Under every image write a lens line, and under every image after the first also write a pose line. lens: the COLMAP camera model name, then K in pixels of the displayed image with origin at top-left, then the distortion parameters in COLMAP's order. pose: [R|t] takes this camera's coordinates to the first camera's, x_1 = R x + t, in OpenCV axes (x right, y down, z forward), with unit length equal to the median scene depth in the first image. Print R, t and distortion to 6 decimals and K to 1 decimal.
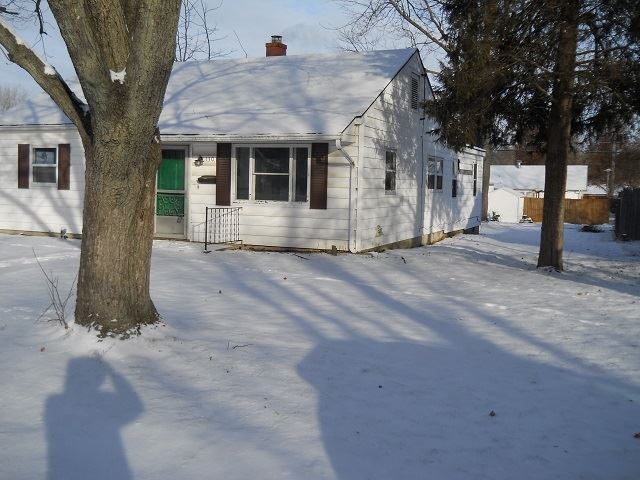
lens RADIAL K [[693.0, 0, 314.4], [0, 693.0, 243.6], [0, 0, 1]] dist [-0.020005, 0.000000]
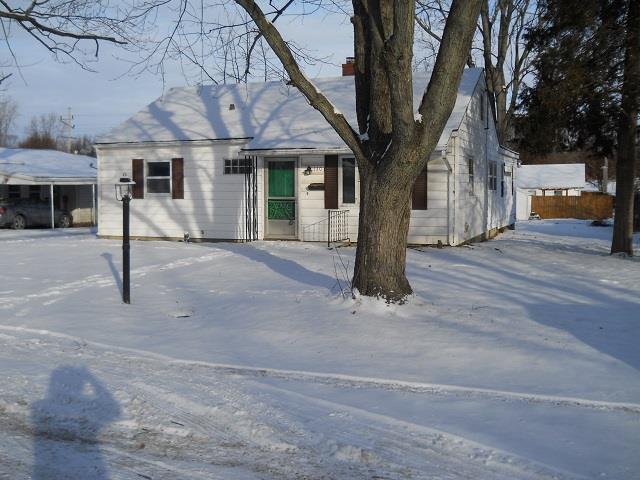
lens RADIAL K [[693.0, 0, 325.4], [0, 693.0, 235.1], [0, 0, 1]] dist [-0.020005, 0.000000]
pose [[0.998967, -0.027894, 0.035863, -0.180882], [0.028497, 0.999459, -0.016409, 0.006874], [-0.035386, 0.017414, 0.999222, -0.144843]]
